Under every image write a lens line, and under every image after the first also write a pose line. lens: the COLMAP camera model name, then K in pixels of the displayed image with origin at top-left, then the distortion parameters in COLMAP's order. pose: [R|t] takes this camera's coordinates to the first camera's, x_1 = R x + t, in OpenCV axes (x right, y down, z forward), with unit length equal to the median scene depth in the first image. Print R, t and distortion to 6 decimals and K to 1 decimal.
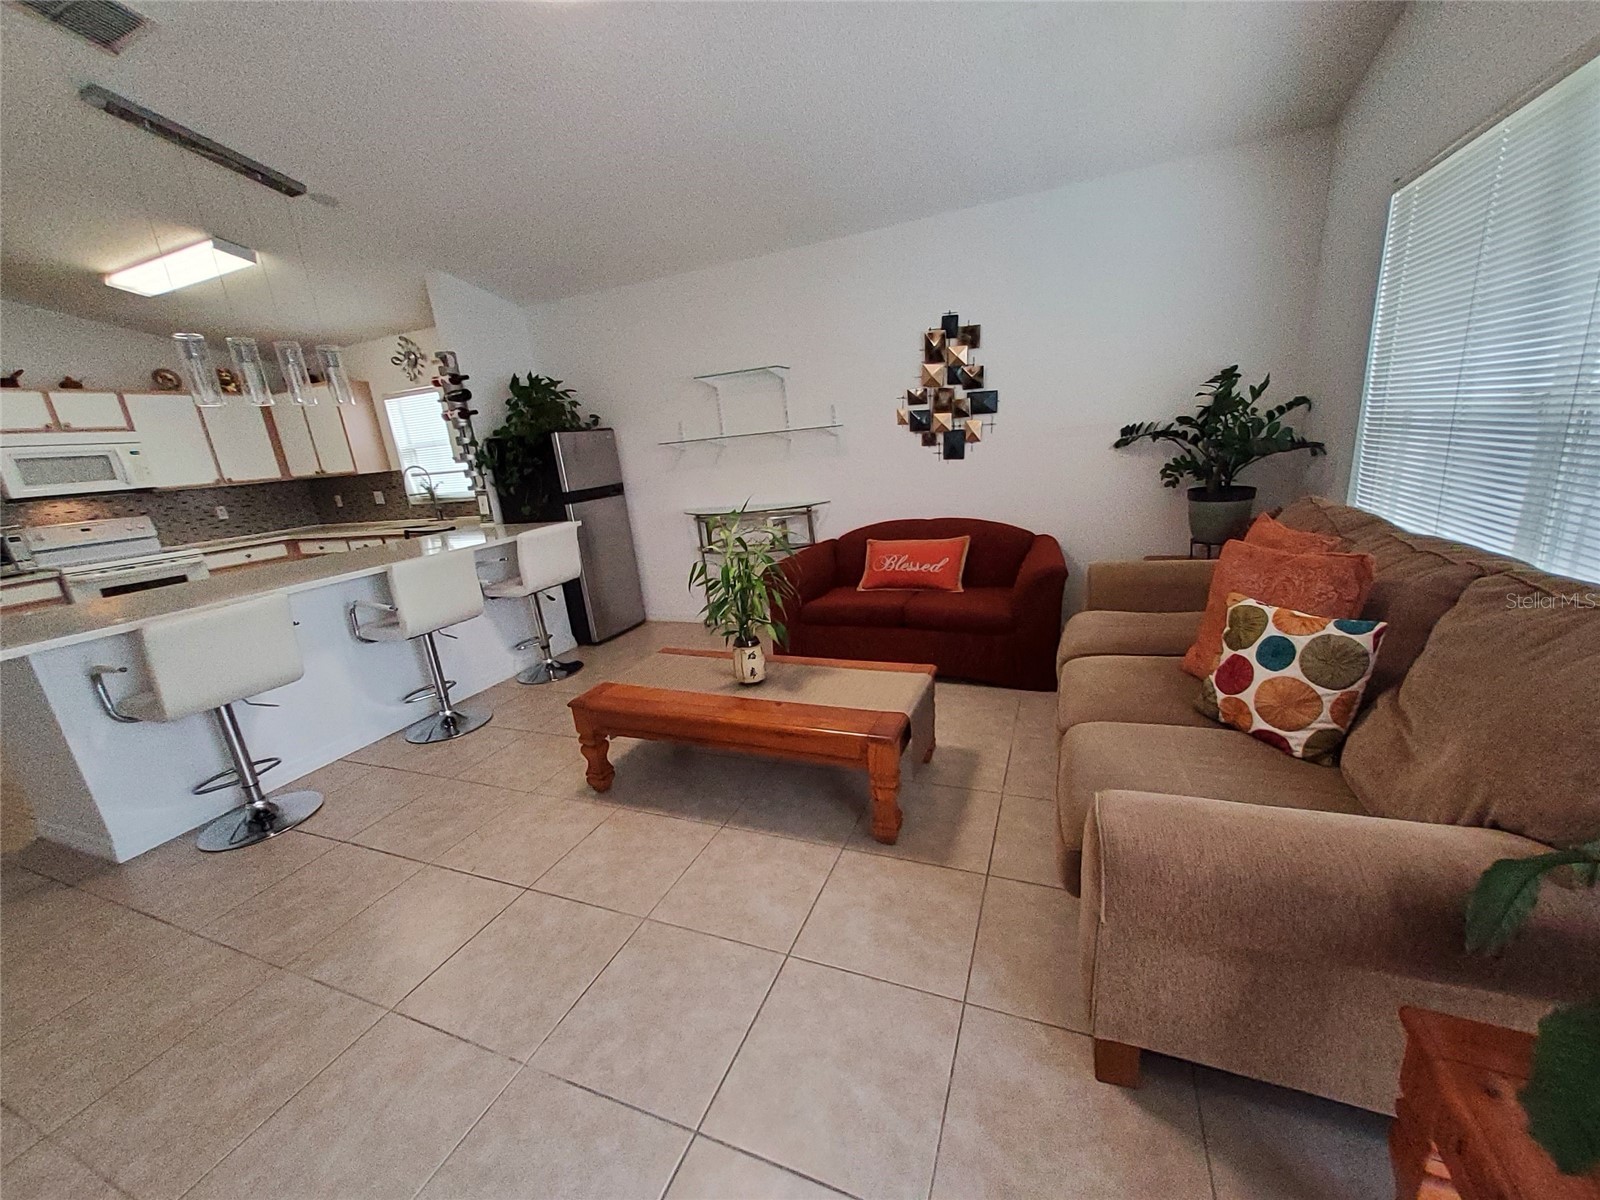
lens RADIAL K [[628.5, 0, 804.3], [0, 628.5, 610.6], [0, 0, 1]] dist [0.015836, -0.004780]
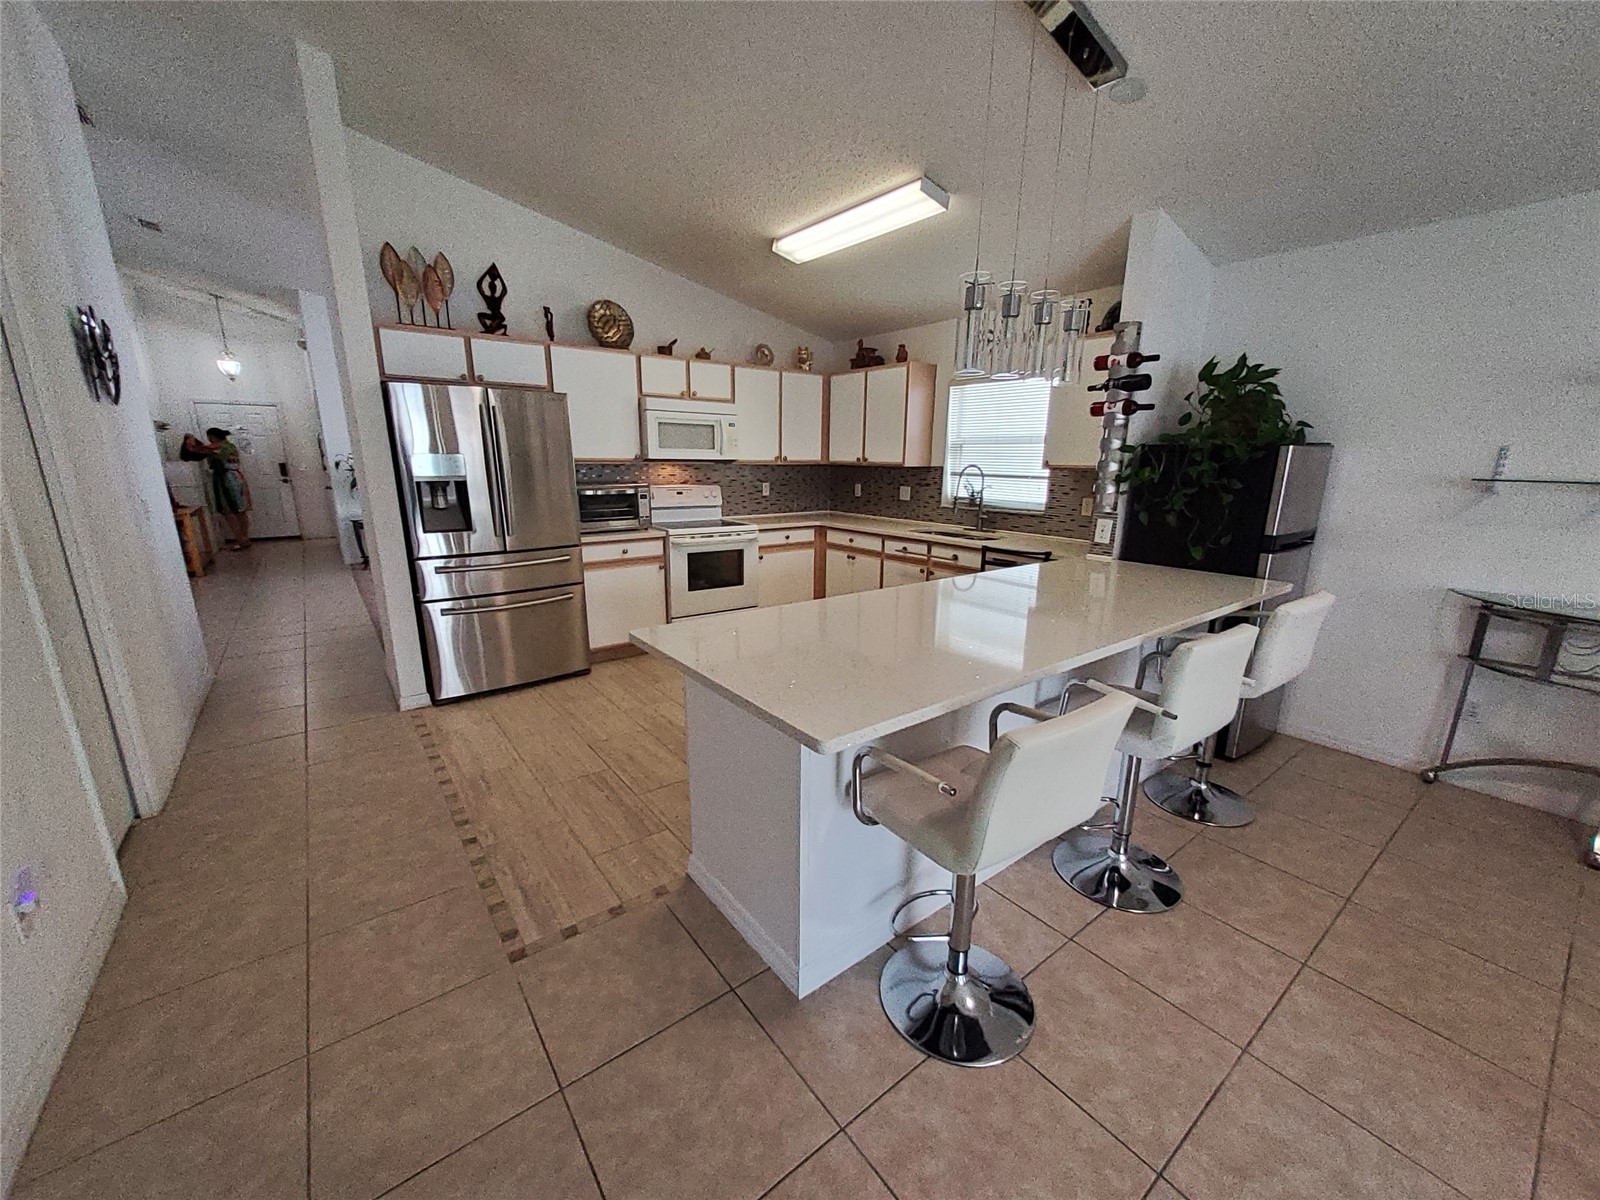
lens RADIAL K [[627.2, 0, 803.8], [0, 627.2, 610.4], [0, 0, 1]] dist [0.010149, -0.004291]
pose [[0.860575, 0.218867, -0.459900, -0.556359], [-0.221498, 0.973928, 0.049021, -0.042608], [0.458639, 0.059680, 0.886616, 0.231909]]
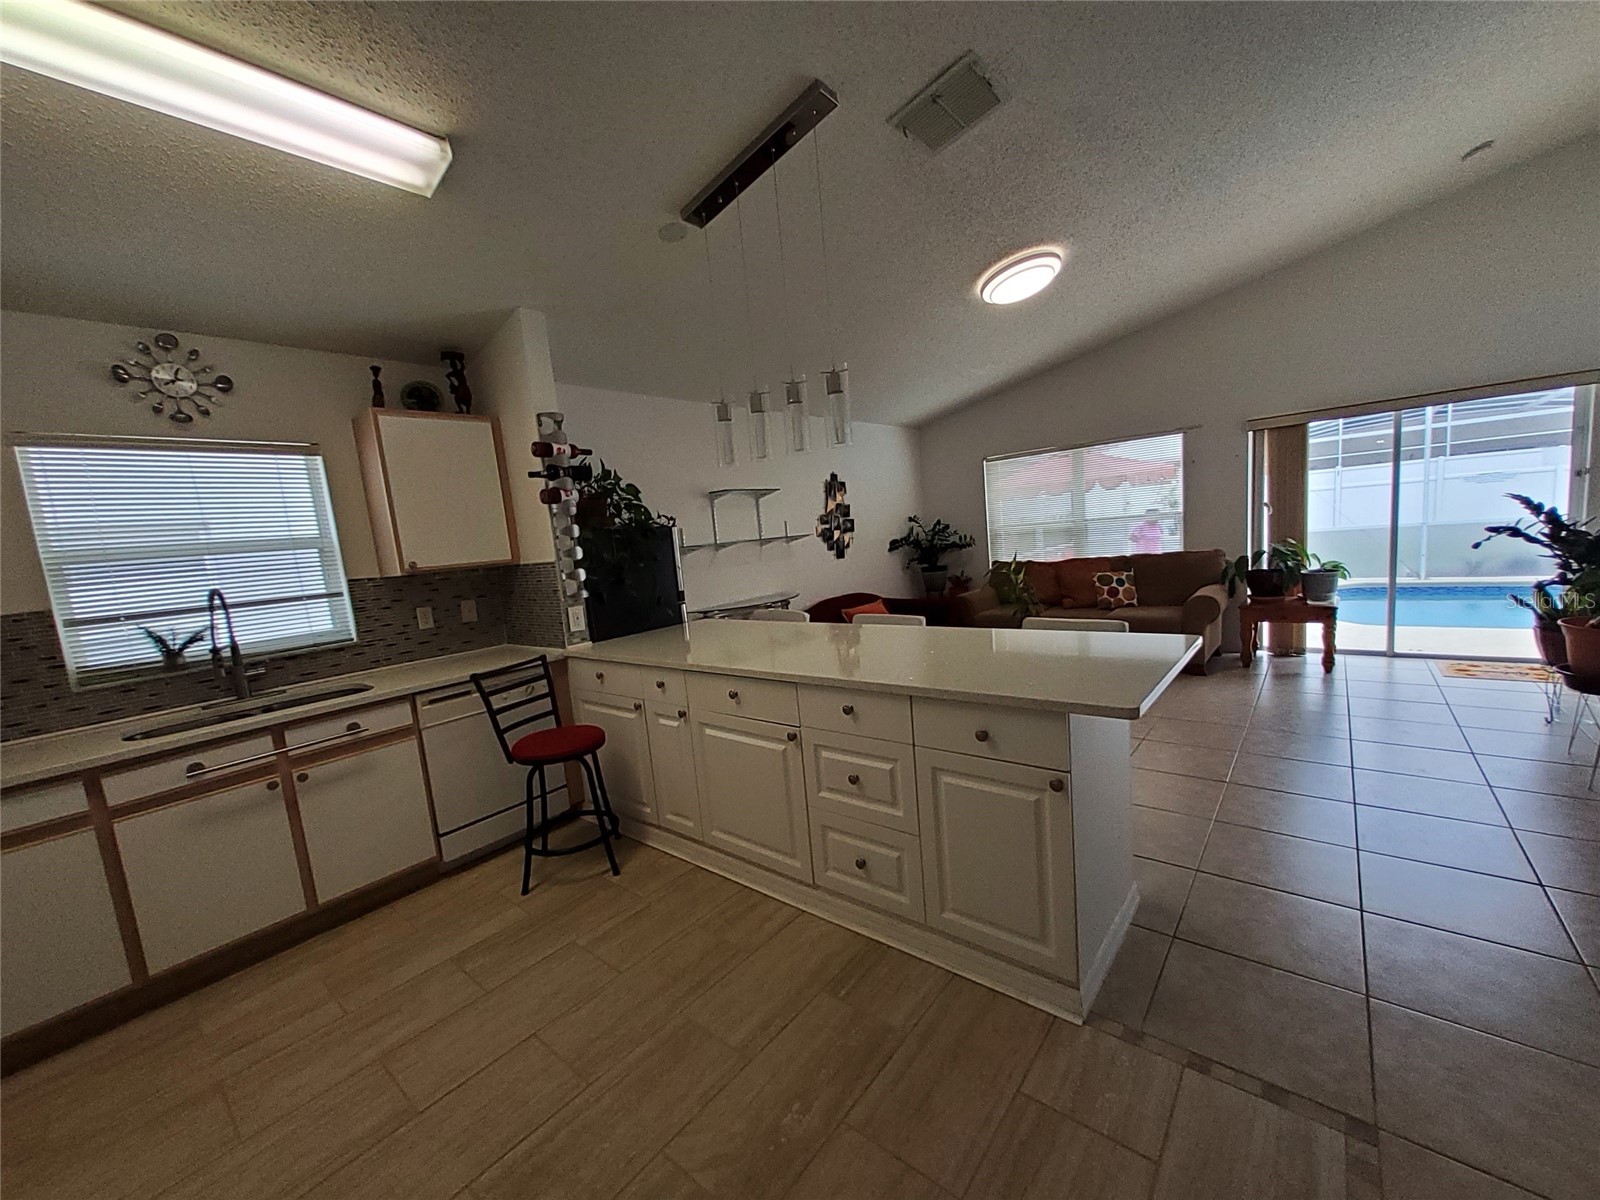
lens RADIAL K [[628.5, 0, 804.3], [0, 628.5, 610.6], [0, 0, 1]] dist [0.015836, -0.004780]
pose [[0.304051, -0.054874, 0.951074, -1.366375], [0.315578, 0.947774, -0.046205, -0.076582], [-0.898868, 0.314187, 0.305488, 0.673844]]
